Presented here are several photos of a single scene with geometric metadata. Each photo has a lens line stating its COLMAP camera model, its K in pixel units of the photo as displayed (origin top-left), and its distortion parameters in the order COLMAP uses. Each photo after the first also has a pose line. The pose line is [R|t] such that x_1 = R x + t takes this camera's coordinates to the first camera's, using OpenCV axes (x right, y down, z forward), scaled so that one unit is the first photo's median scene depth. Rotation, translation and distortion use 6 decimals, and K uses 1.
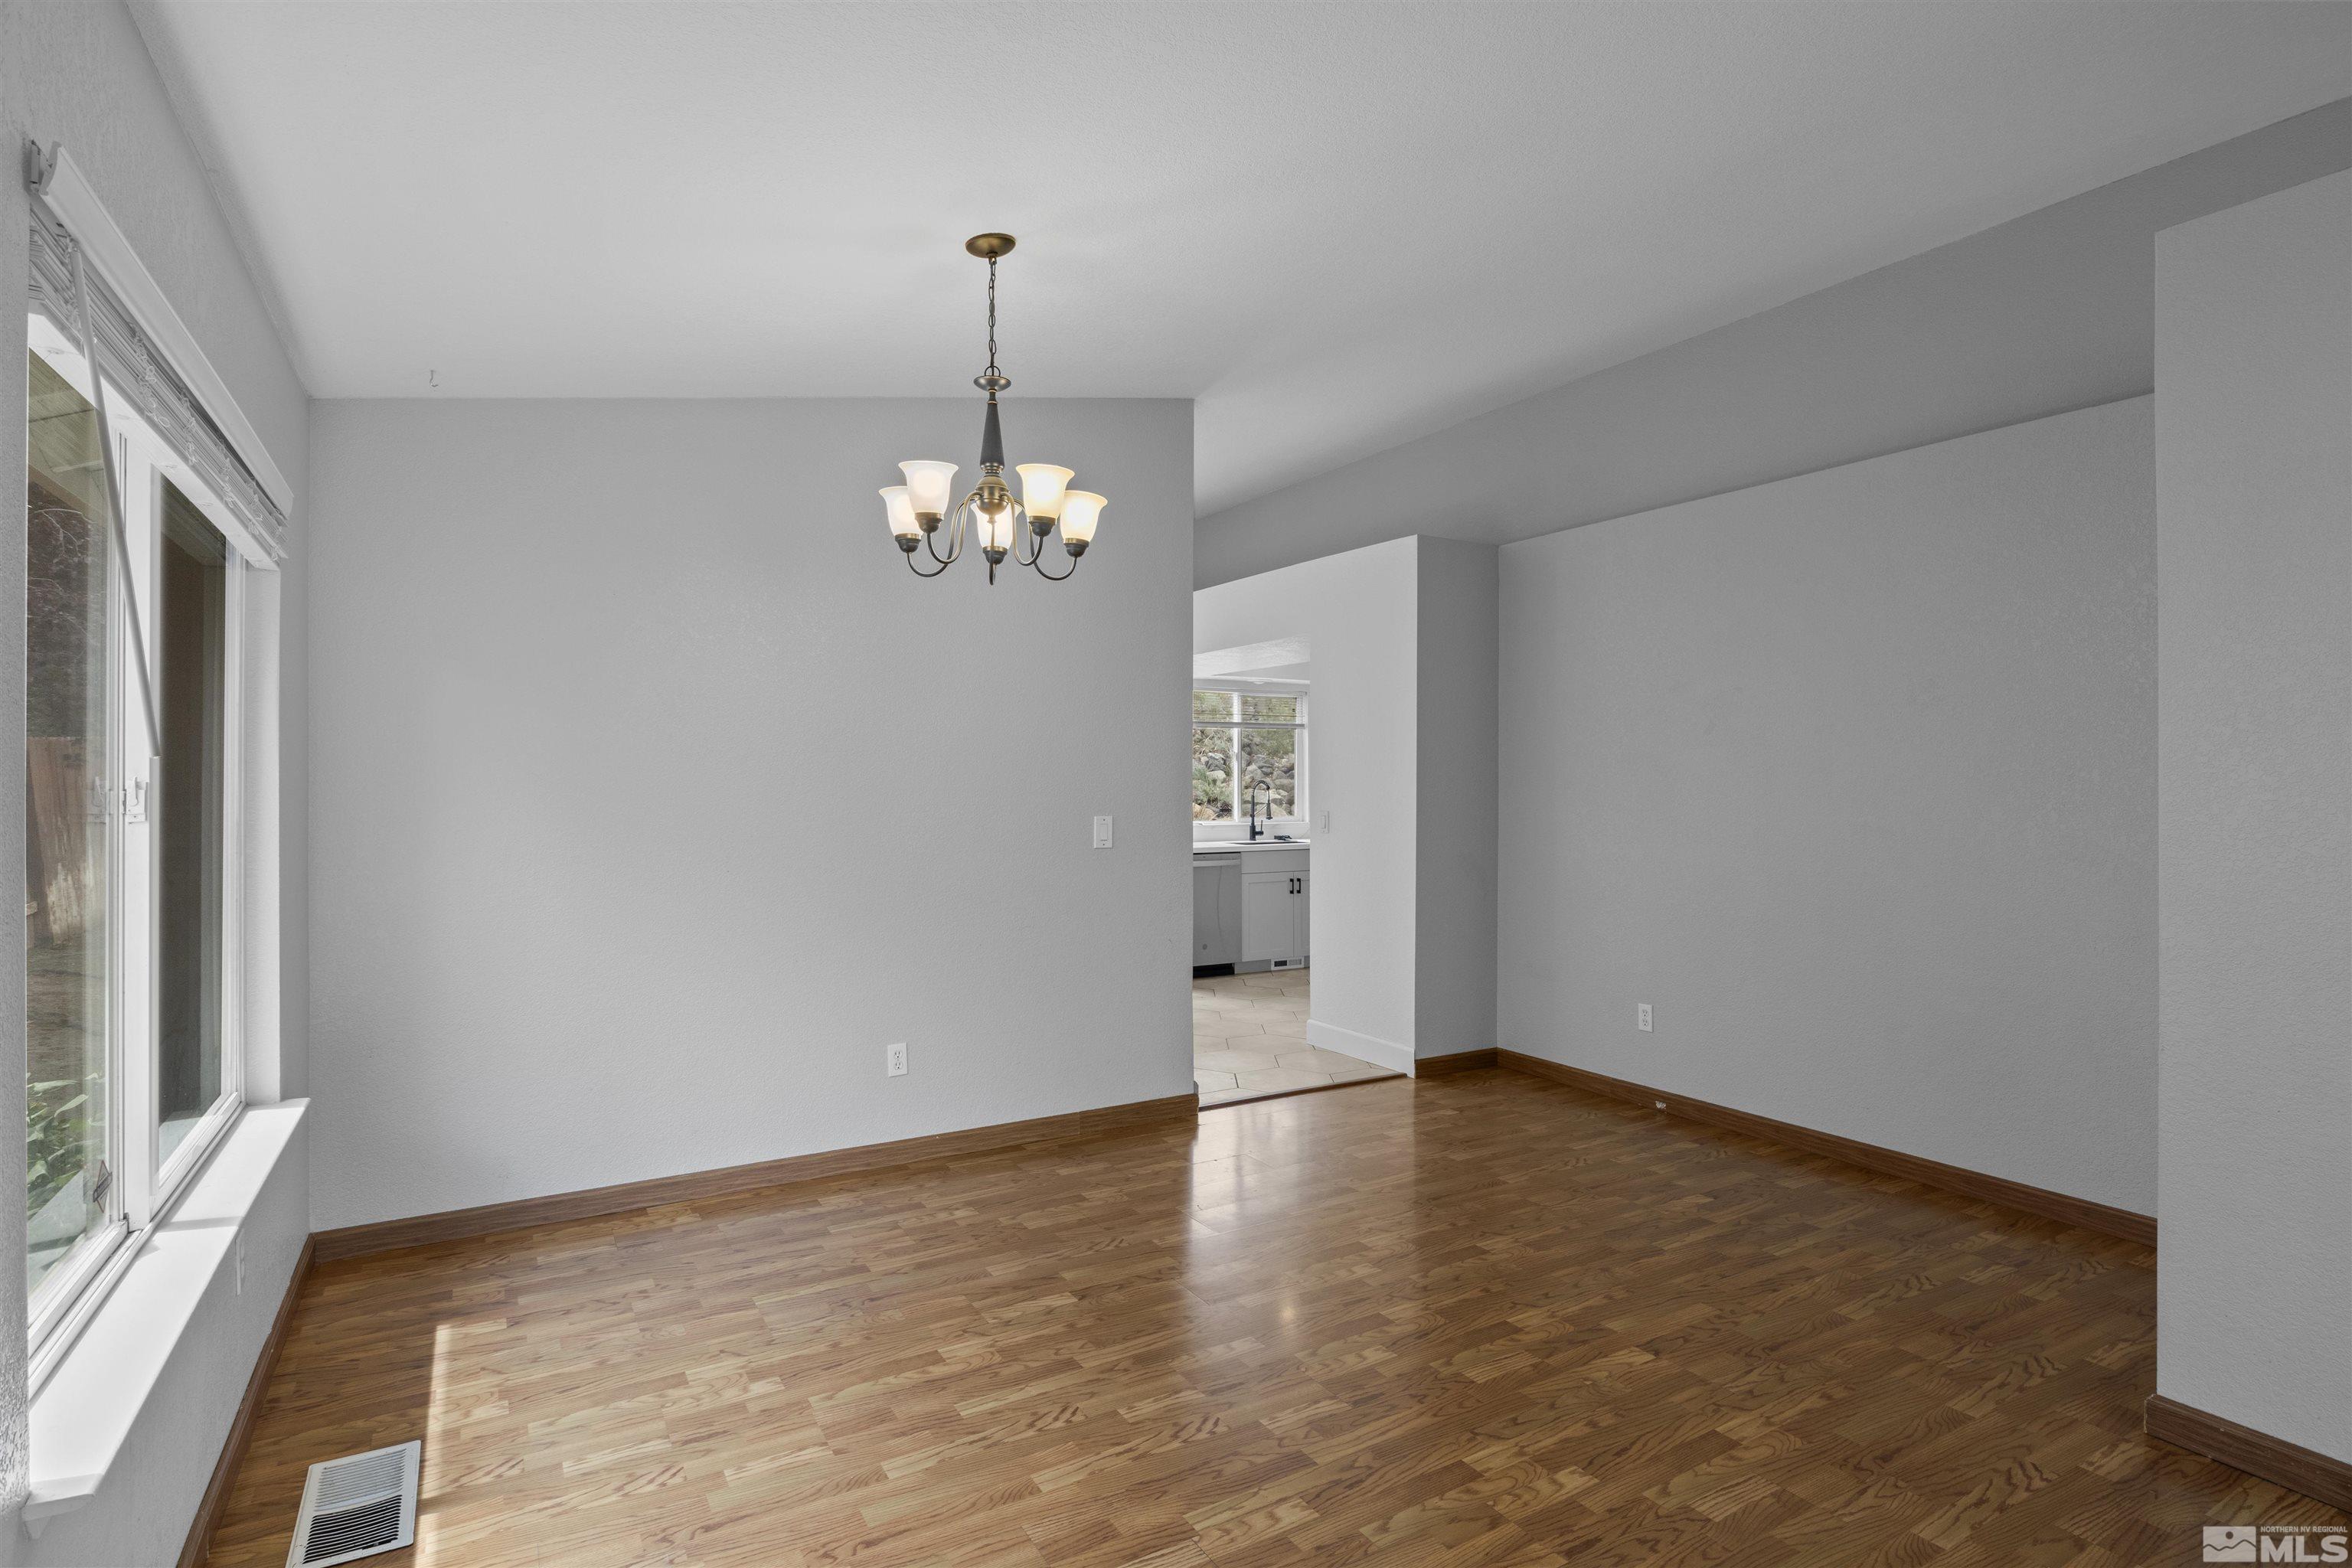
lens RADIAL K [[1192.3, 0, 1175.3], [0, 1192.3, 779.6], [0, 0, 1]] dist [-0.004186, -0.000355]
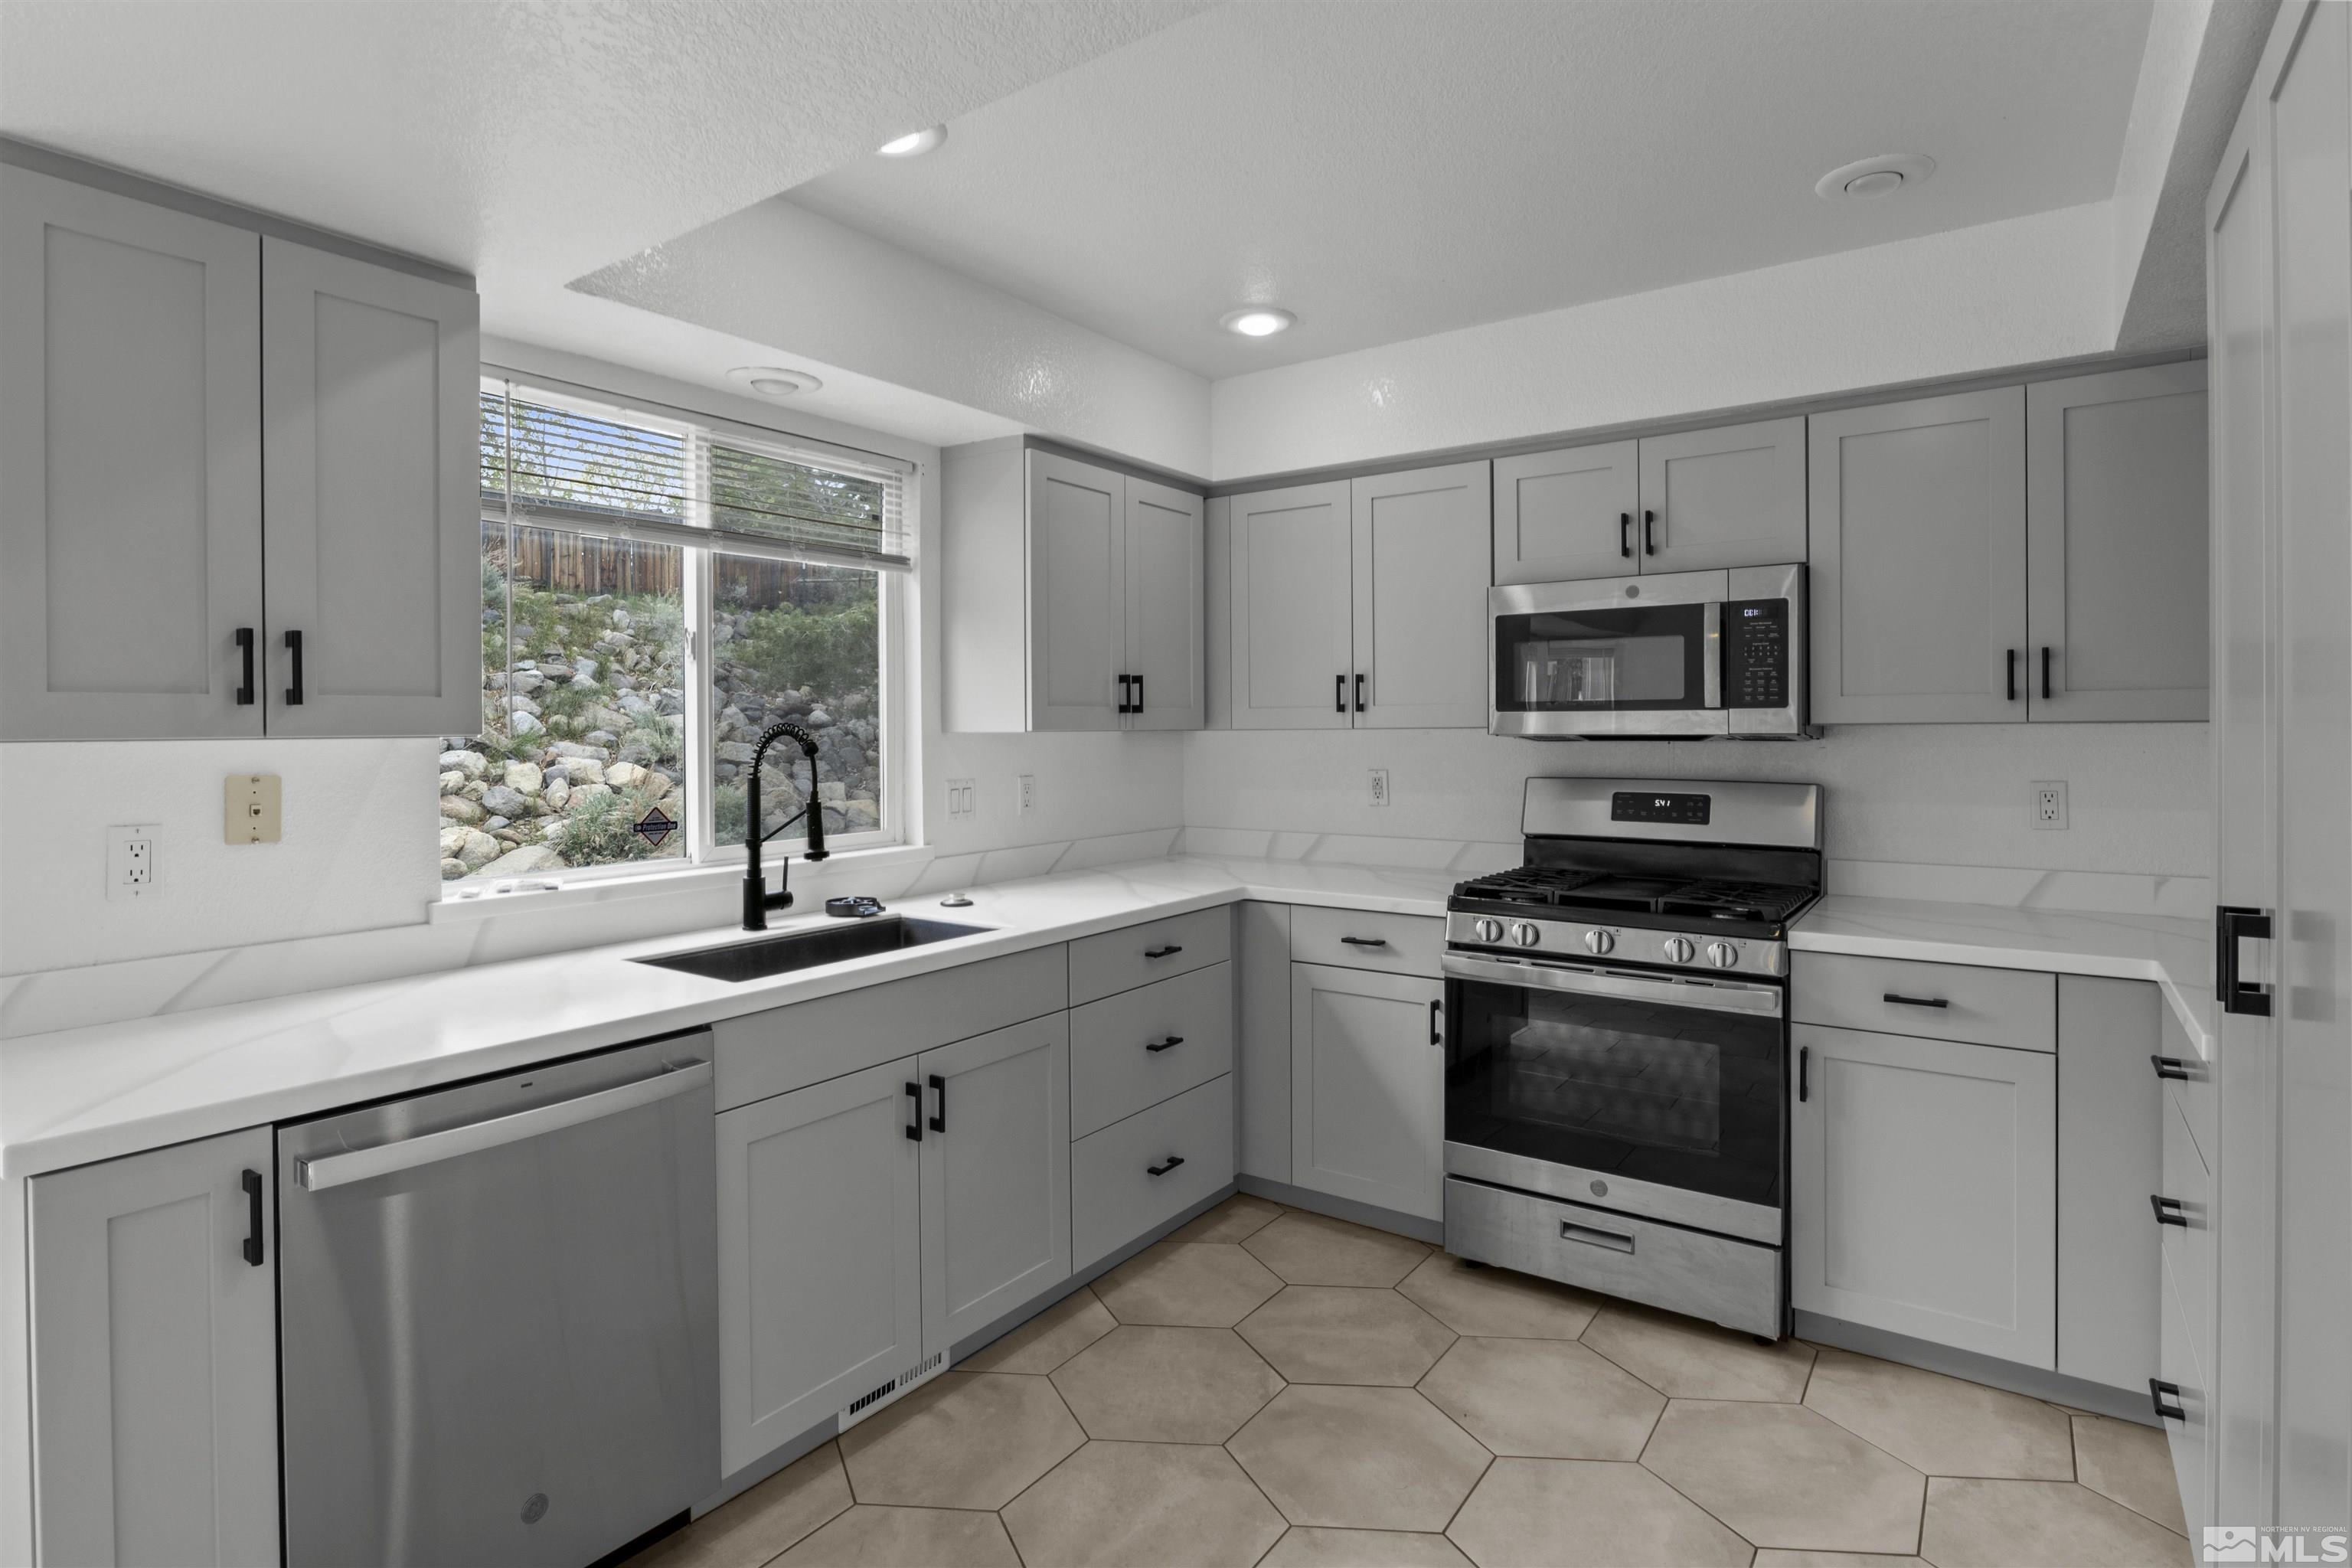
lens RADIAL K [[1192.3, 0, 1170.1], [0, 1192.3, 734.5], [0, 0, 1]] dist [-0.004186, -0.000355]
pose [[0.912913, -0.003878, 0.408136, 0.036863], [0.002255, 0.999988, 0.004458, 0.002883], [-0.408148, -0.003150, 0.912910, 0.655313]]
